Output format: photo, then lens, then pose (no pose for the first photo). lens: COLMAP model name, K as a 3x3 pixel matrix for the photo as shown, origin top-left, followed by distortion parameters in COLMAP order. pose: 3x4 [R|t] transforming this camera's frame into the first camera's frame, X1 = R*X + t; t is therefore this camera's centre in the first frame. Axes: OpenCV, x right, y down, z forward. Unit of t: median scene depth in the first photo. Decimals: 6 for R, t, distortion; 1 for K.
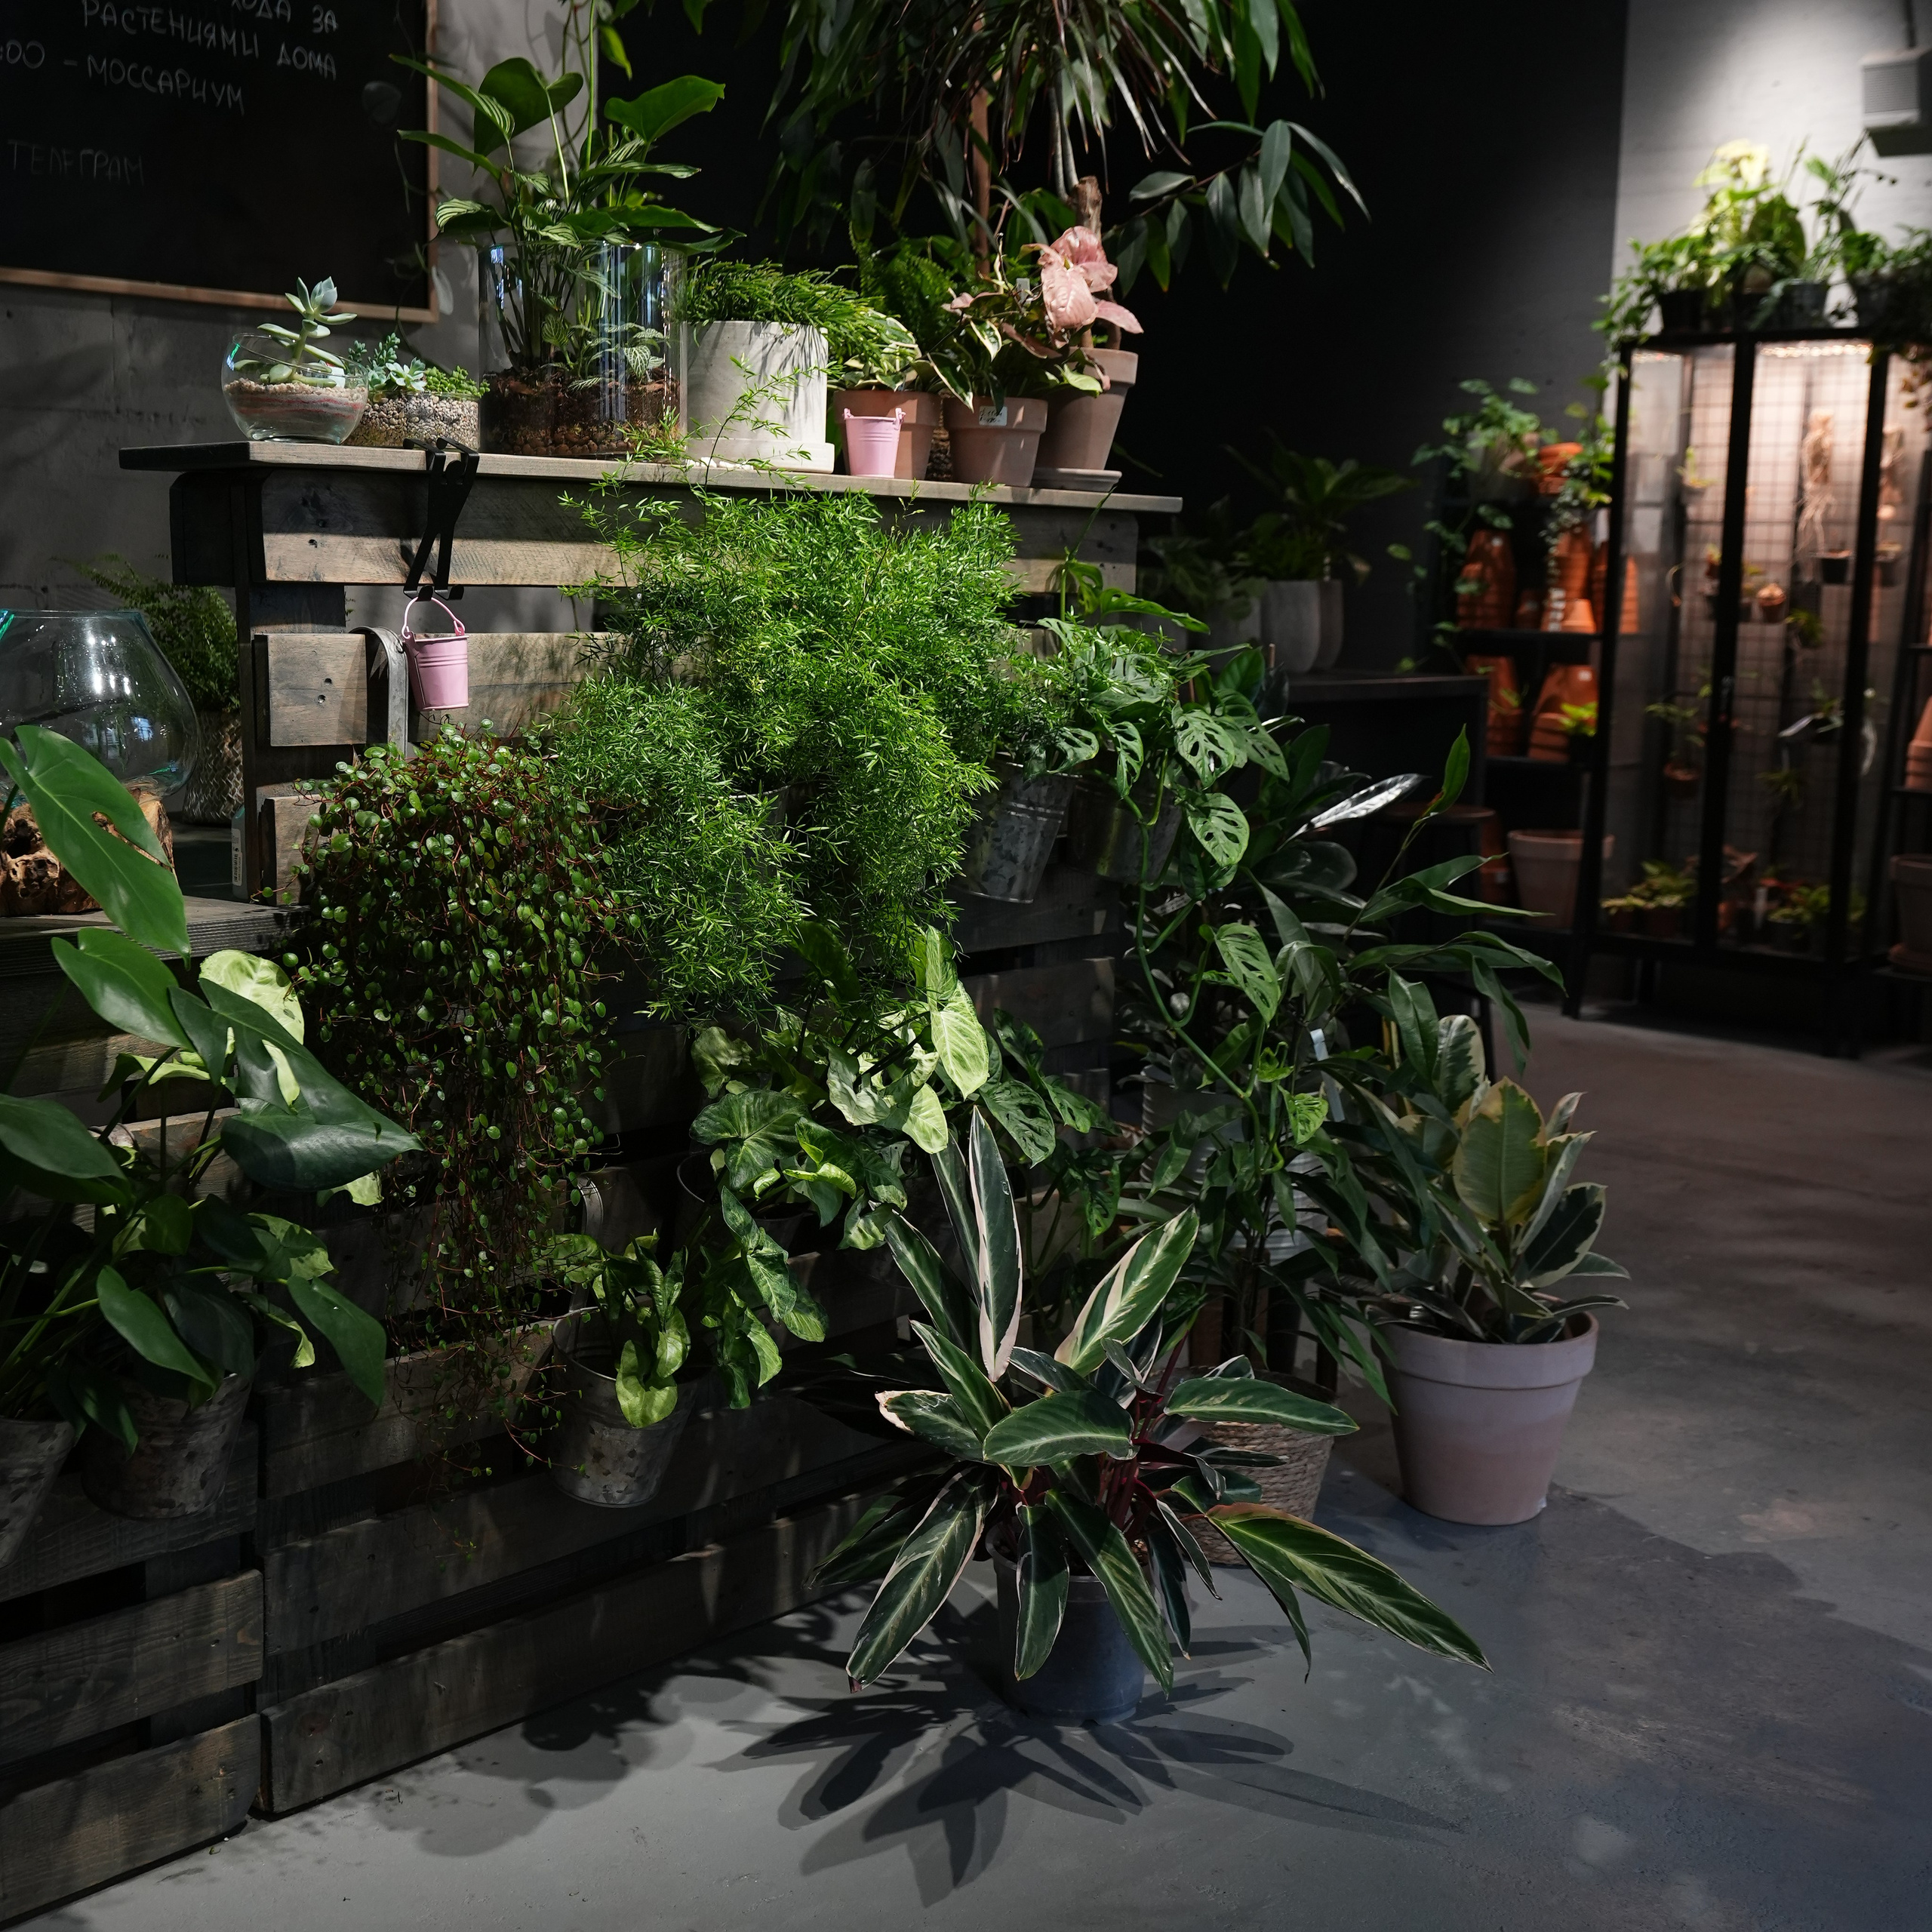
lens RADIAL K [[2640.1, 0, 930.9], [0, 2640.1, 961.0], [0, 0, 1]] dist [0.010273, -0.032314]
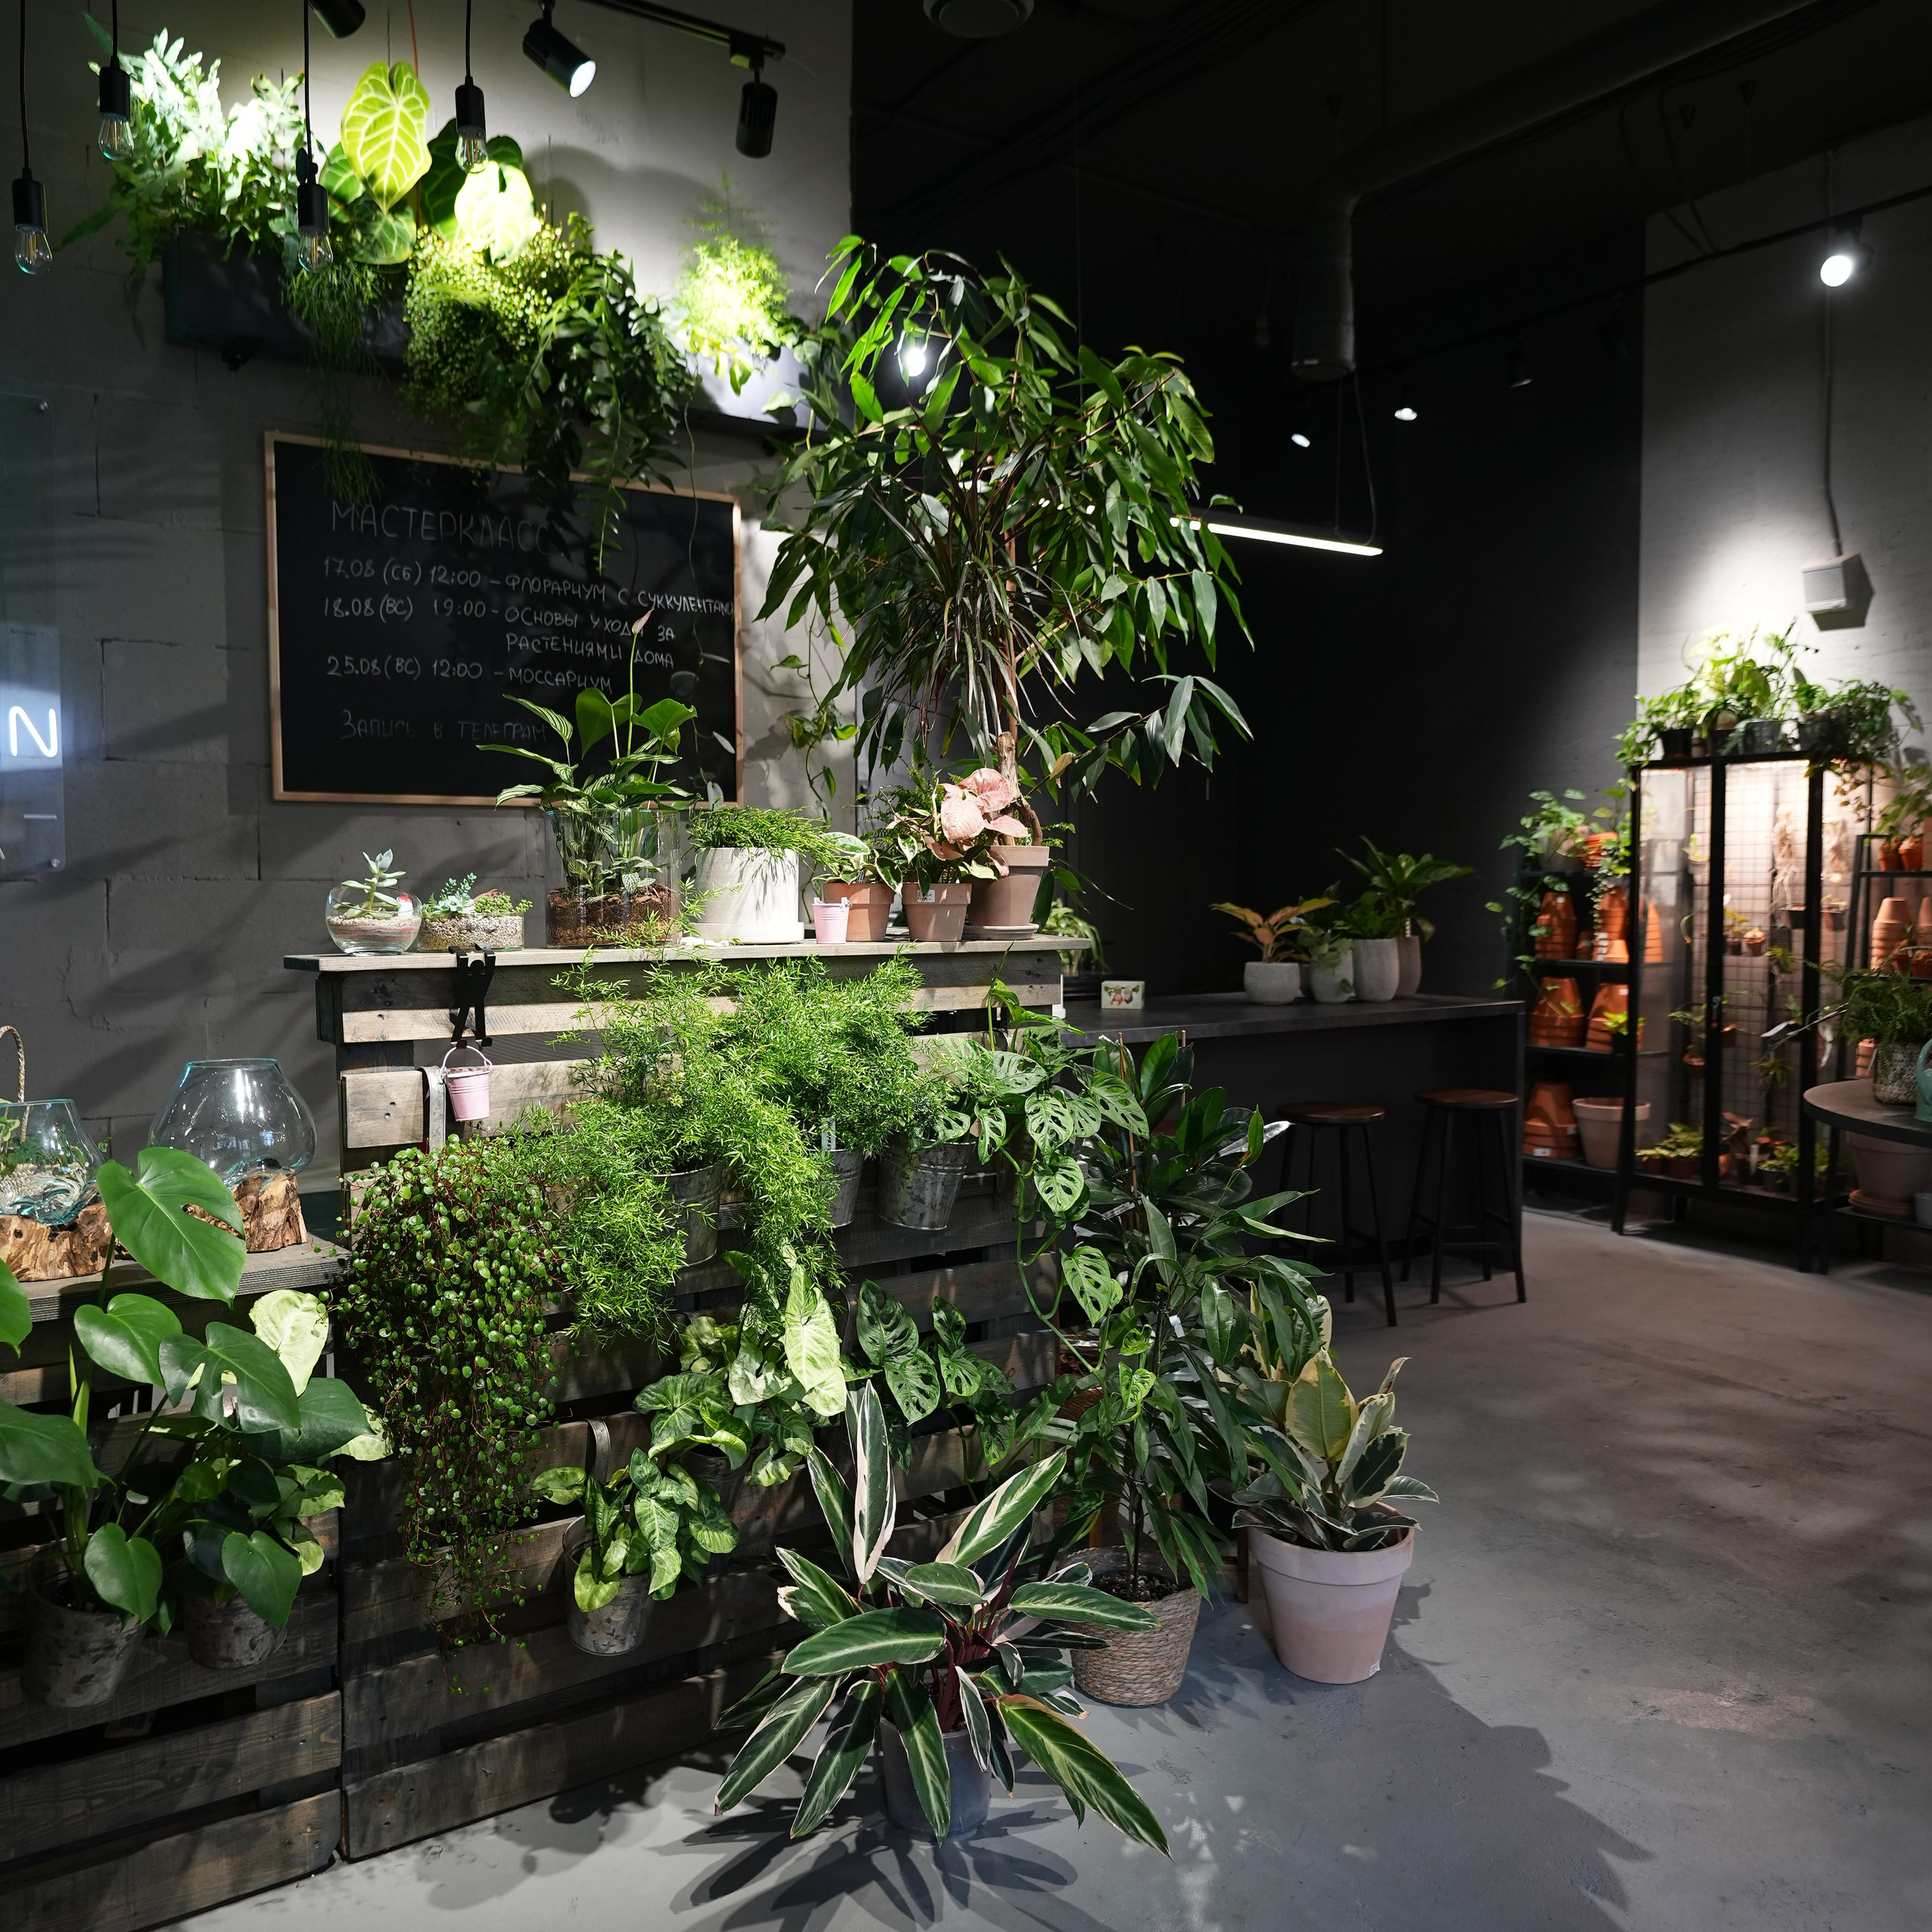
lens RADIAL K [[1639.3, 0, 941.9], [0, 1639.3, 957.0], [0, 0, 1]] dist [-0.004627, 0.002246]
pose [[0.969677, -0.013284, -0.244029, 0.264010], [-0.011777, 0.994822, -0.100950, -0.081230], [0.244106, 0.100763, 0.964499, 0.118844]]
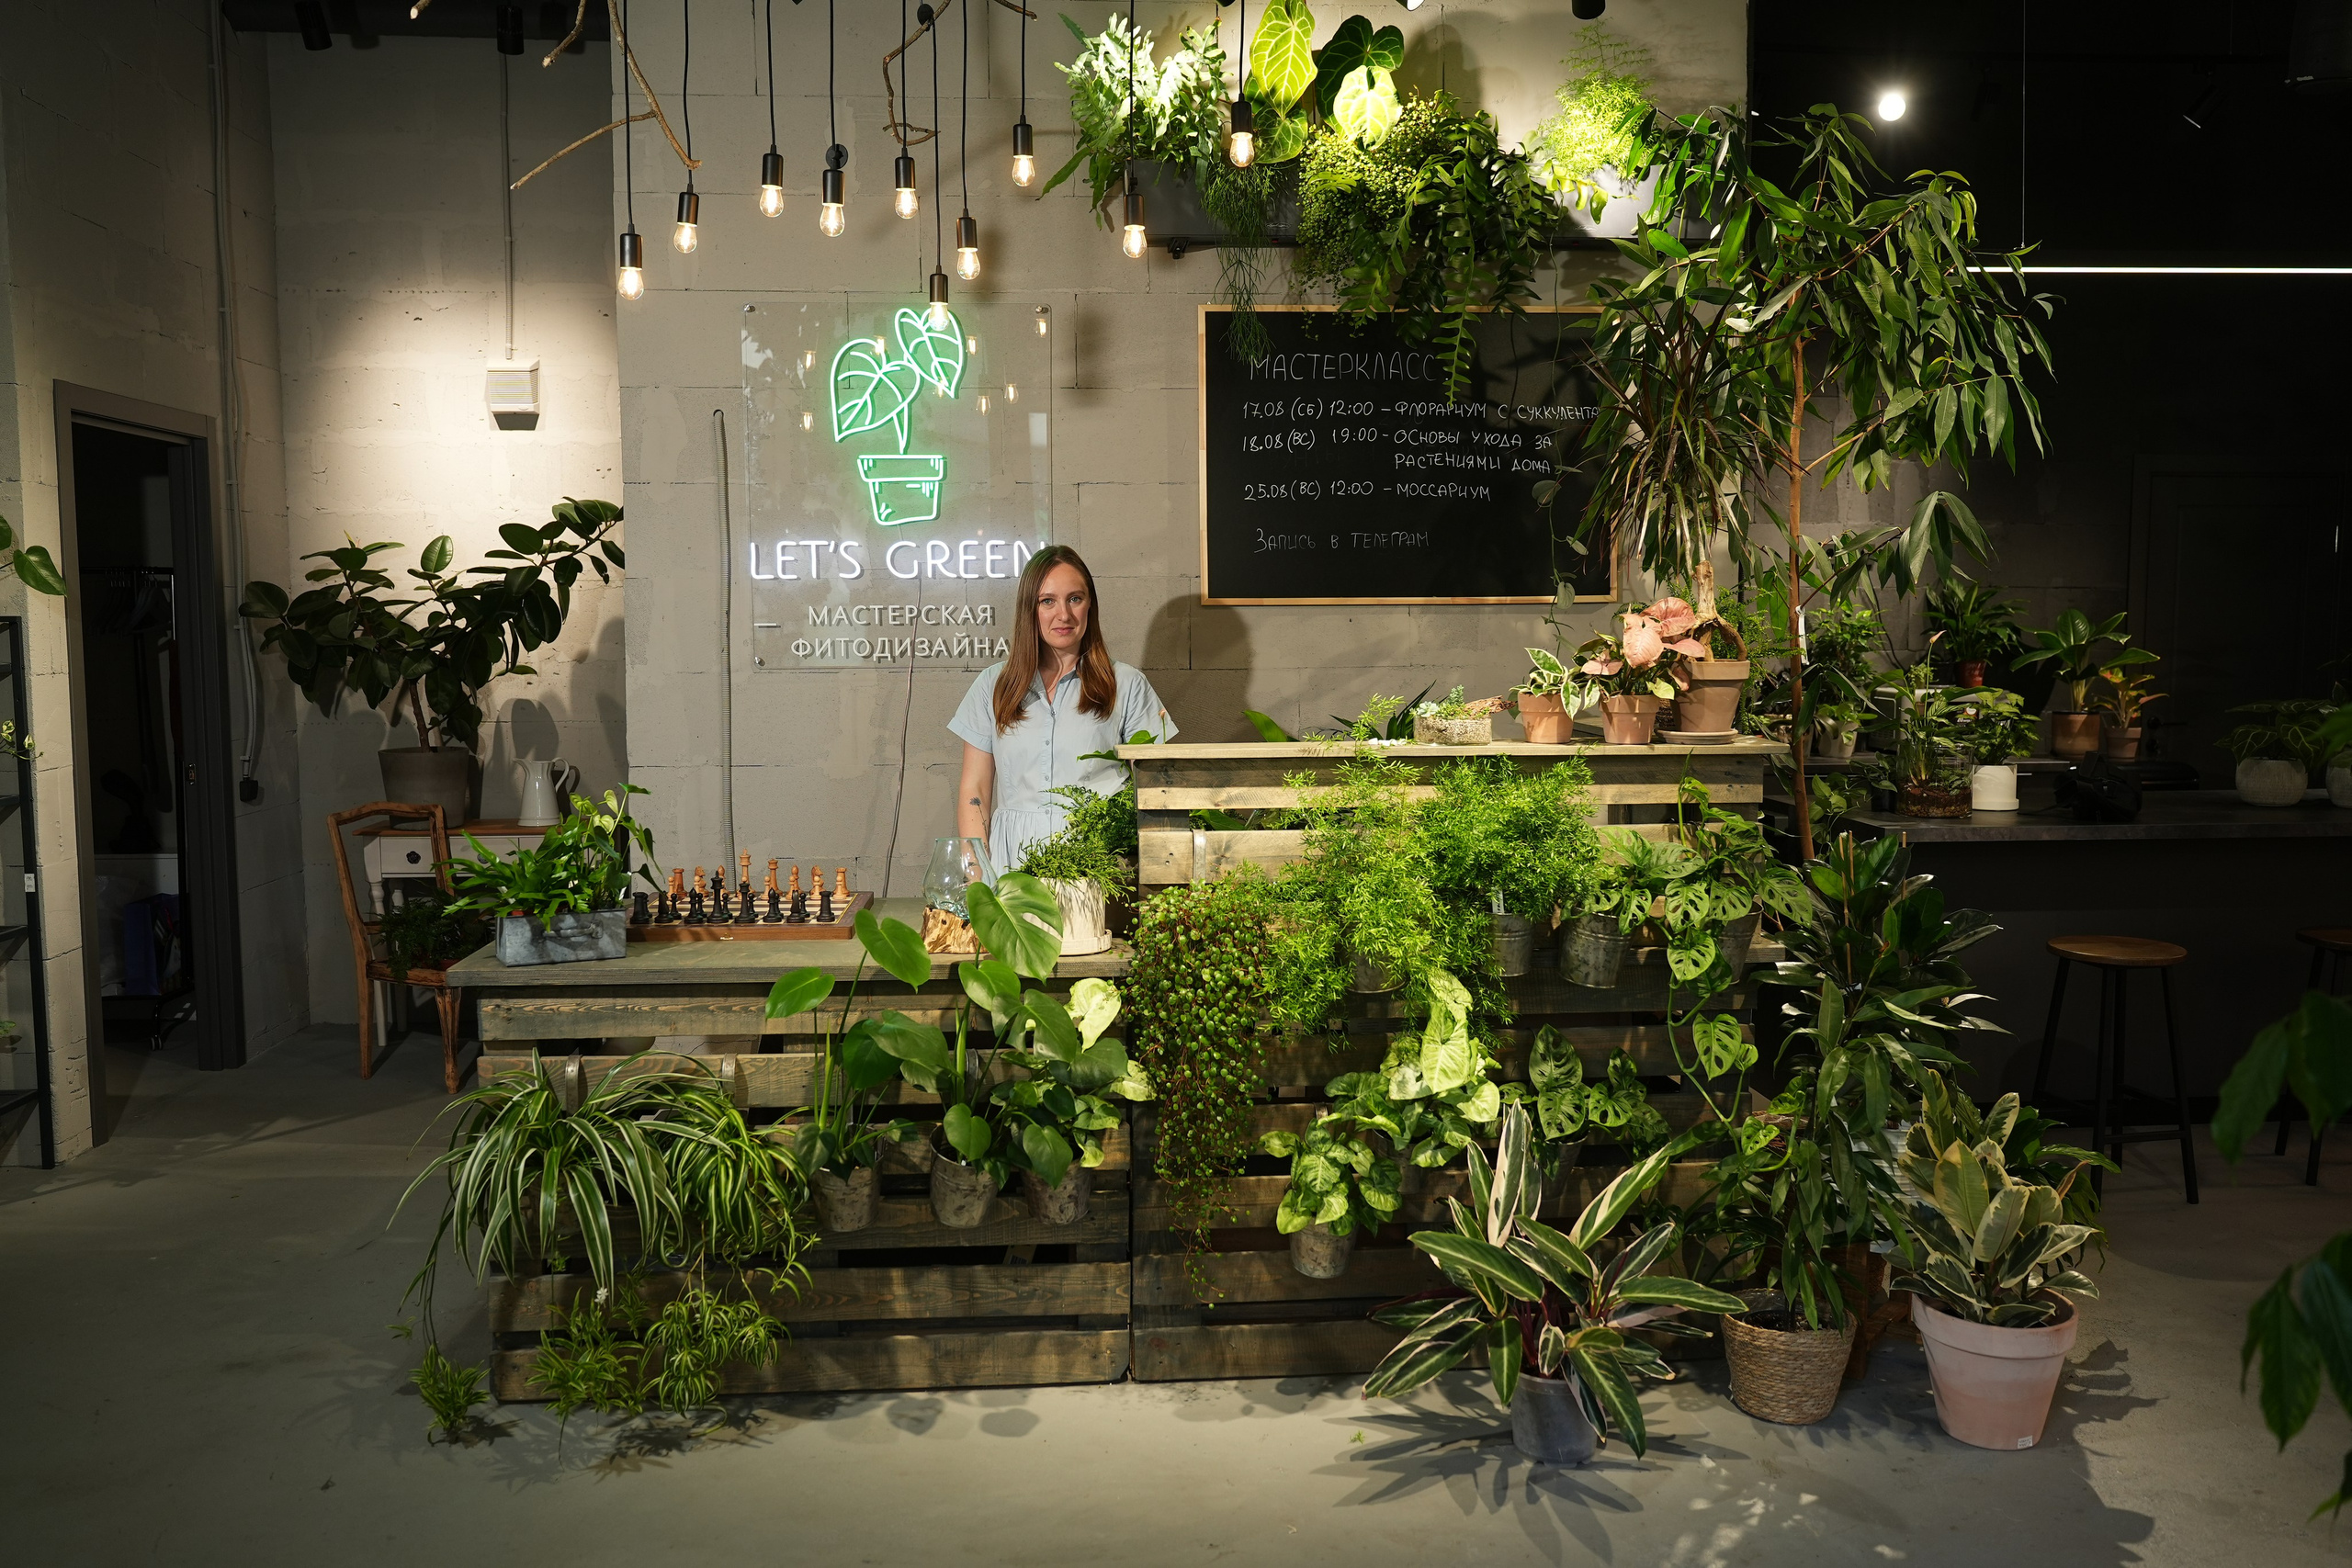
lens RADIAL K [[1853.2, 0, 1176.0], [0, 1853.2, 784.0], [0, 0, 1]] dist [-0.015970, 0.005610]
pose [[0.718141, 0.035079, -0.695013, 0.682577], [-0.080620, 0.996198, -0.033022, -0.093800], [0.691212, 0.079746, 0.718238, -0.074758]]
